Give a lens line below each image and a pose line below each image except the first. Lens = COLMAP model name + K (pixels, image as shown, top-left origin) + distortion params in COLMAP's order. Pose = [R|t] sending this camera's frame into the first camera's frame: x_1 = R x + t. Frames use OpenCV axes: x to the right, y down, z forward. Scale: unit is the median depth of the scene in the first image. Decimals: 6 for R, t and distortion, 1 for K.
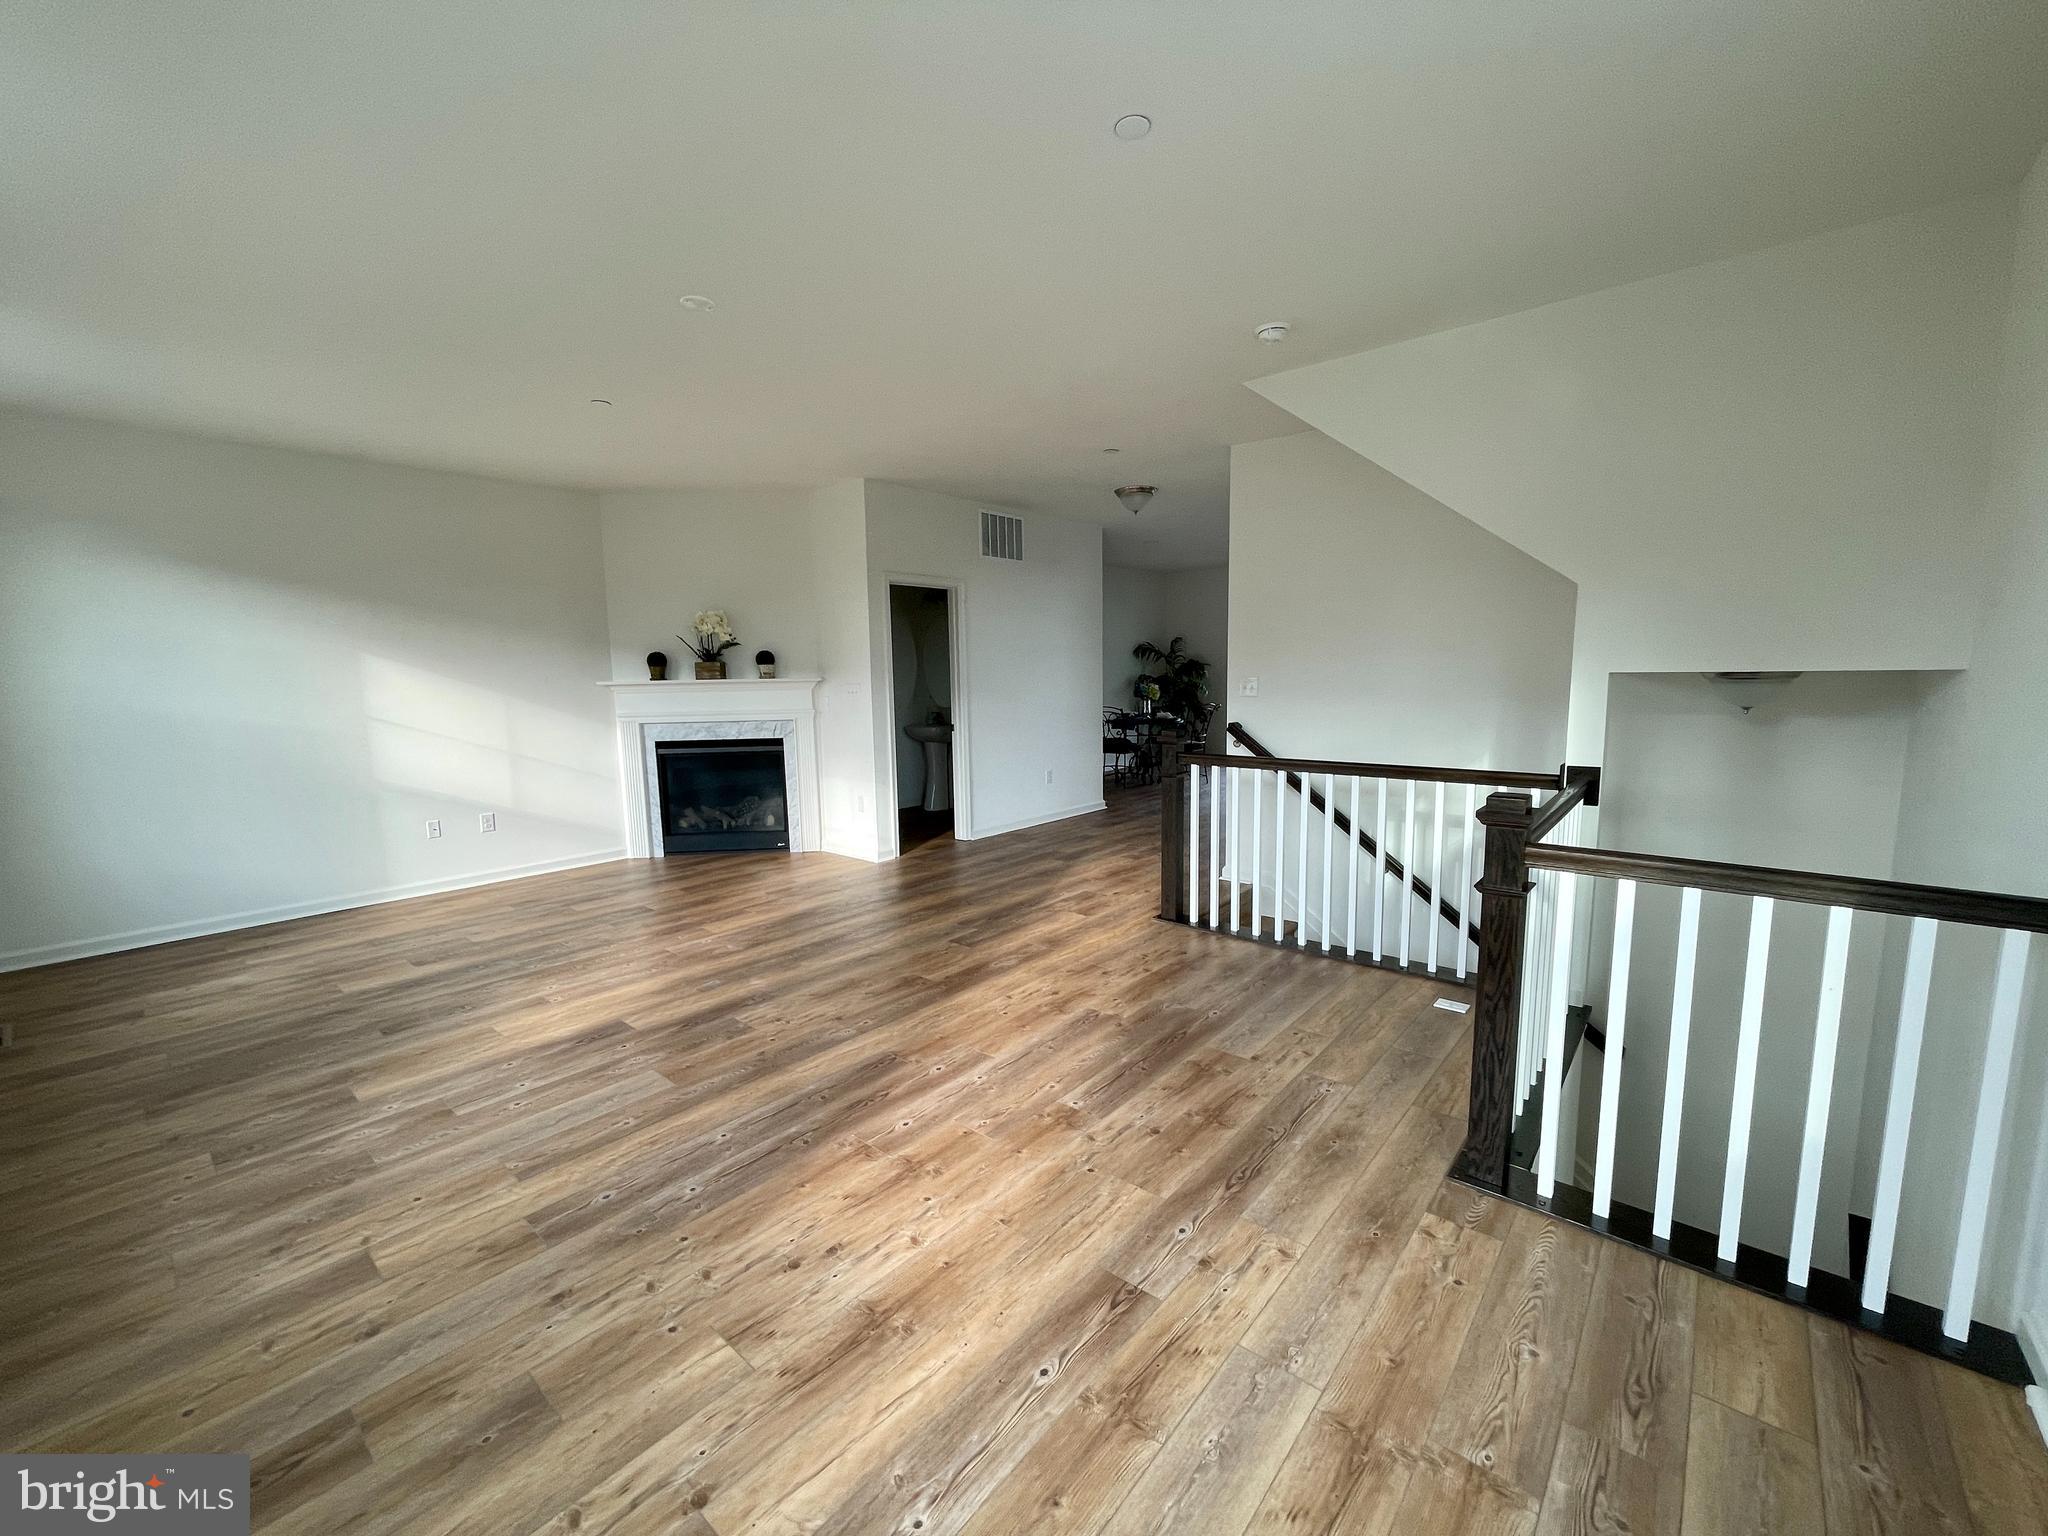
lens RADIAL K [[818.8, 0, 1022.9], [0, 818.8, 772.1], [0, 0, 1]] dist [-0.008109, -0.000032]
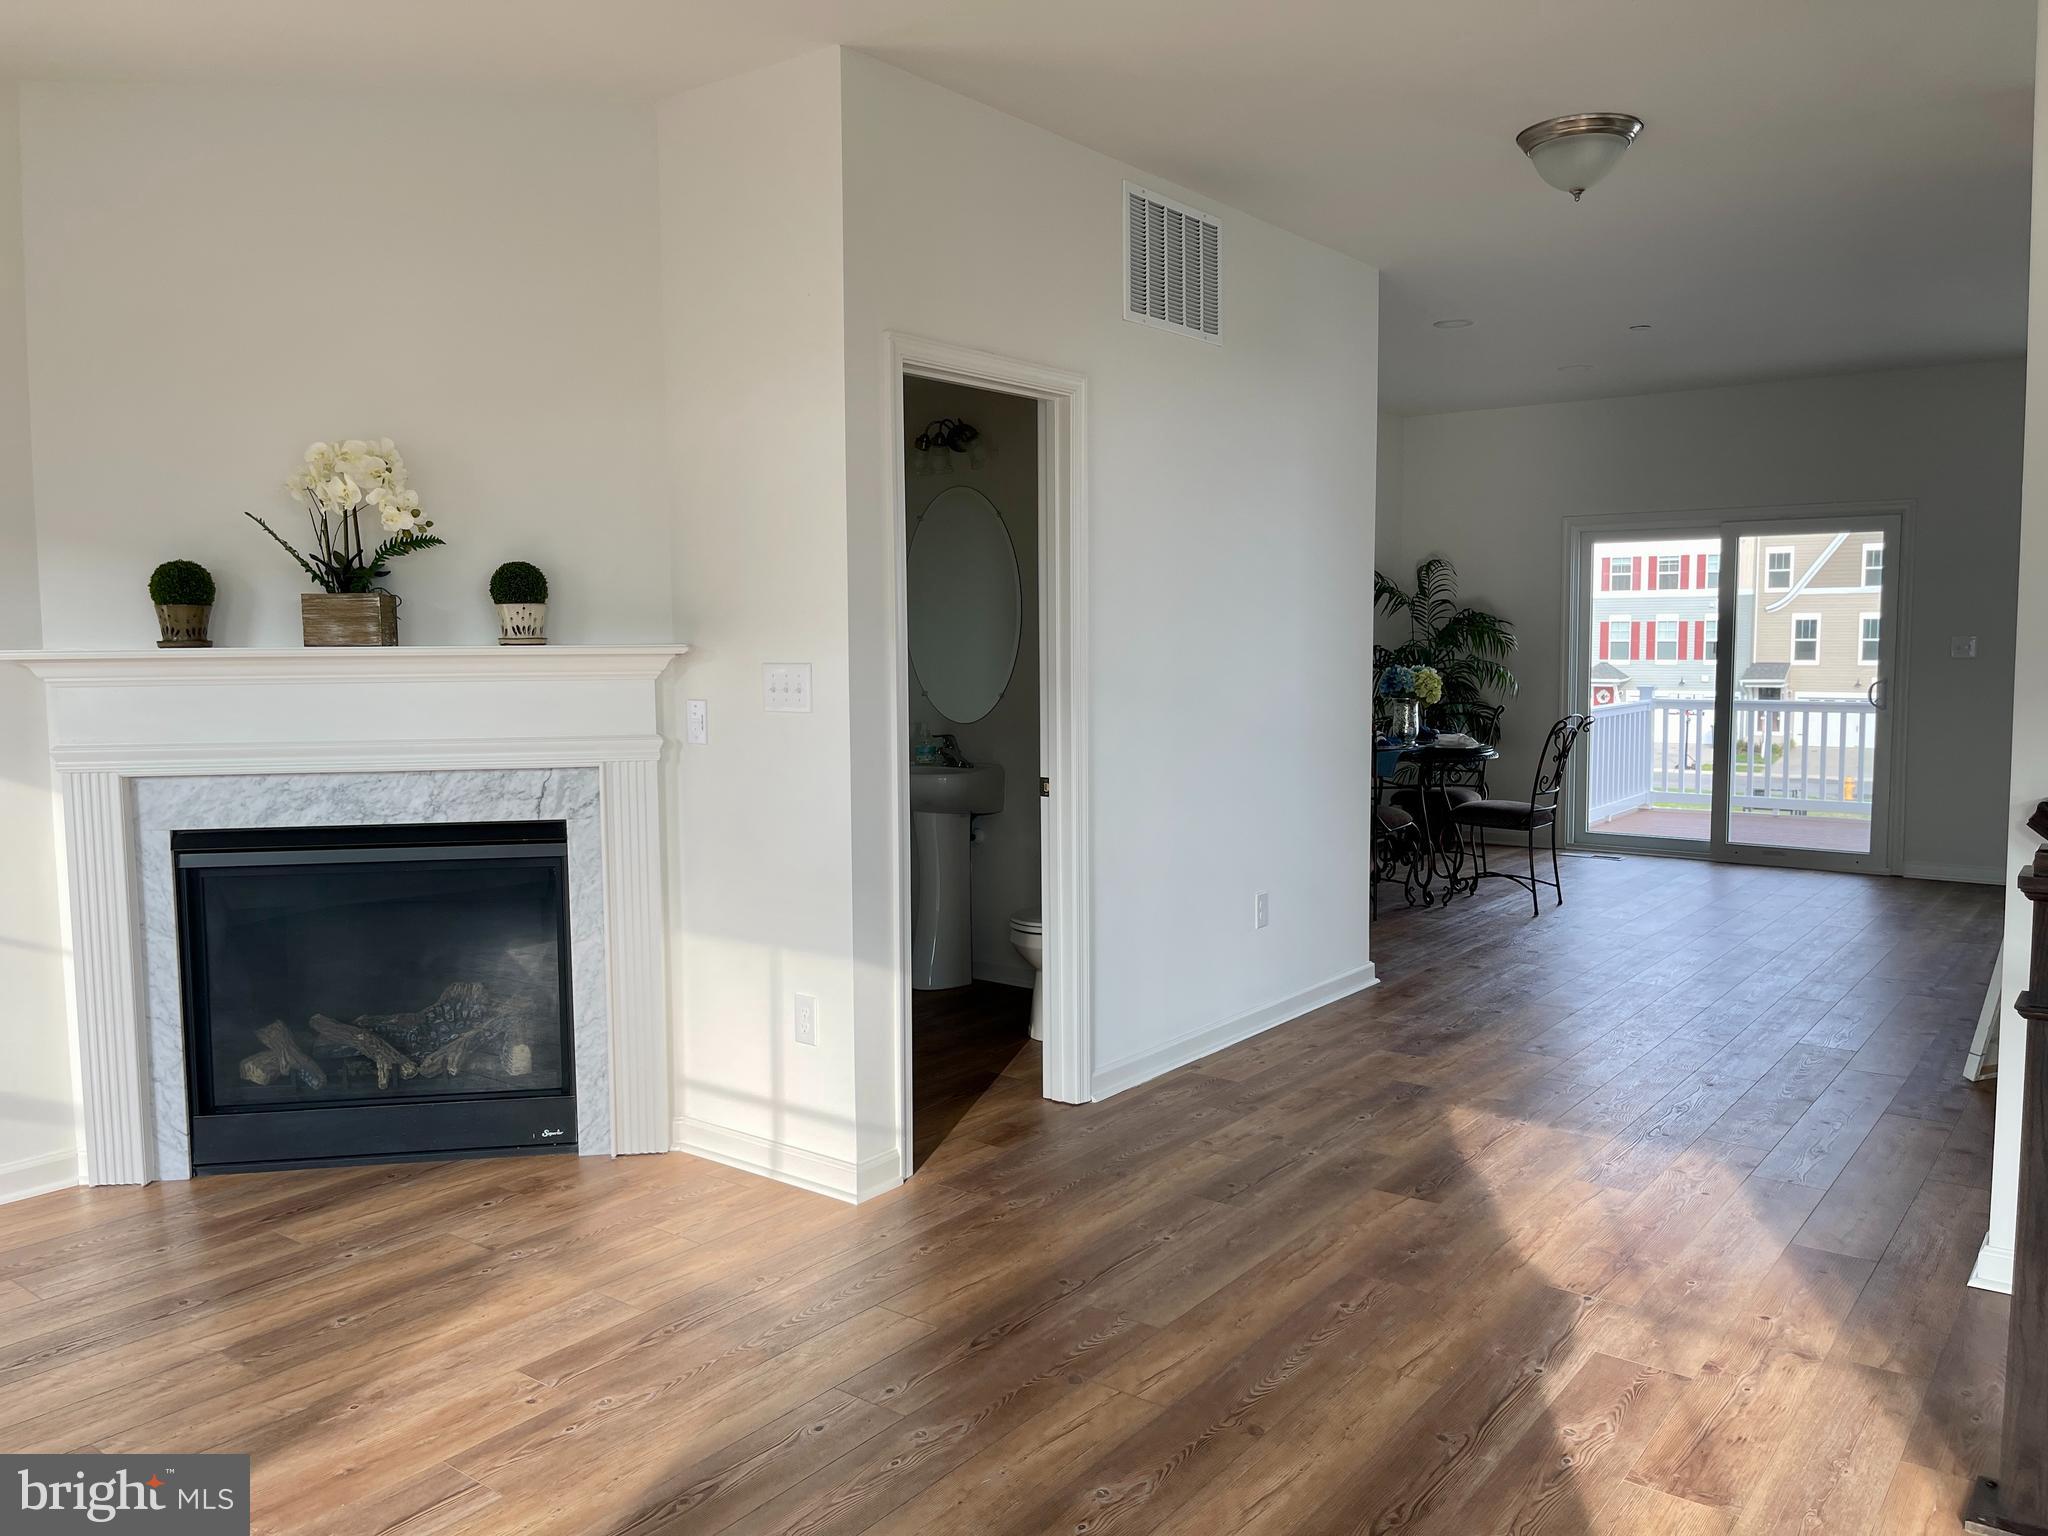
lens RADIAL K [[1529.9, 0, 1024.3], [0, 1529.9, 752.6], [0, 0, 1]] dist [0.060372, -0.063767]
pose [[0.998385, 0.006138, 0.056478, -0.140101], [-0.003618, 0.998998, -0.044613, -0.042090], [-0.056695, 0.044336, 0.997407, 0.351726]]
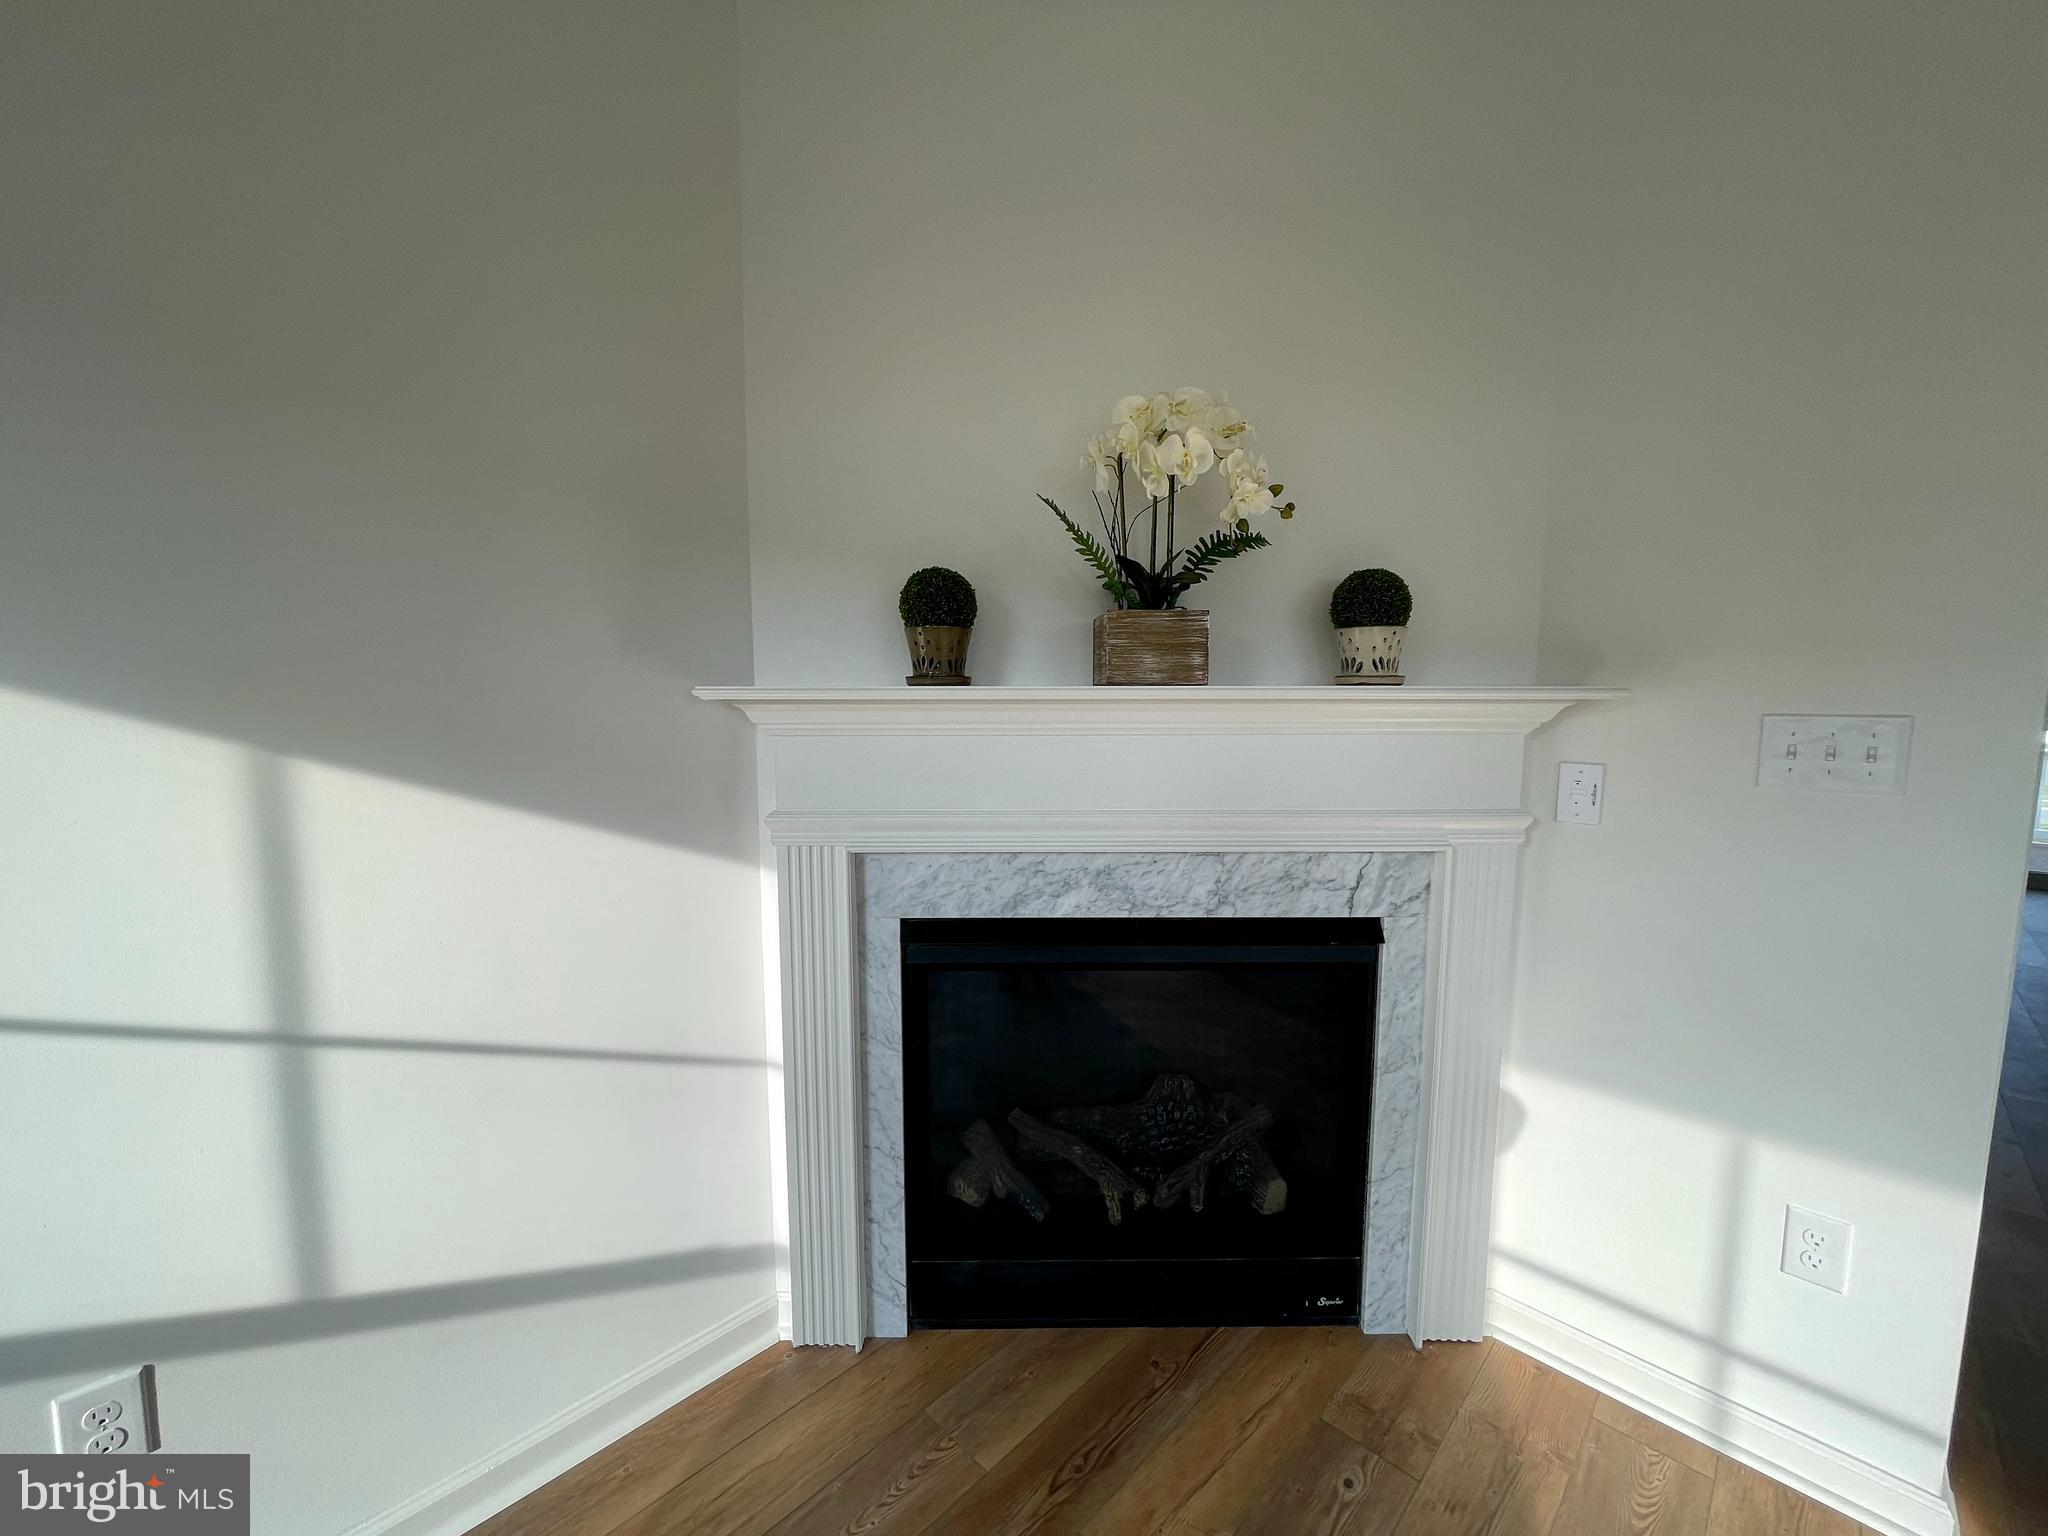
lens RADIAL K [[820.8, 0, 1020.4], [0, 820.8, 773.7], [0, 0, 1]] dist [-0.000065, 0.000208]
pose [[0.997276, 0.026481, -0.068841, -0.392752], [-0.028160, 0.999327, -0.023523, -0.078191], [0.068172, 0.025397, 0.997350, 0.735830]]
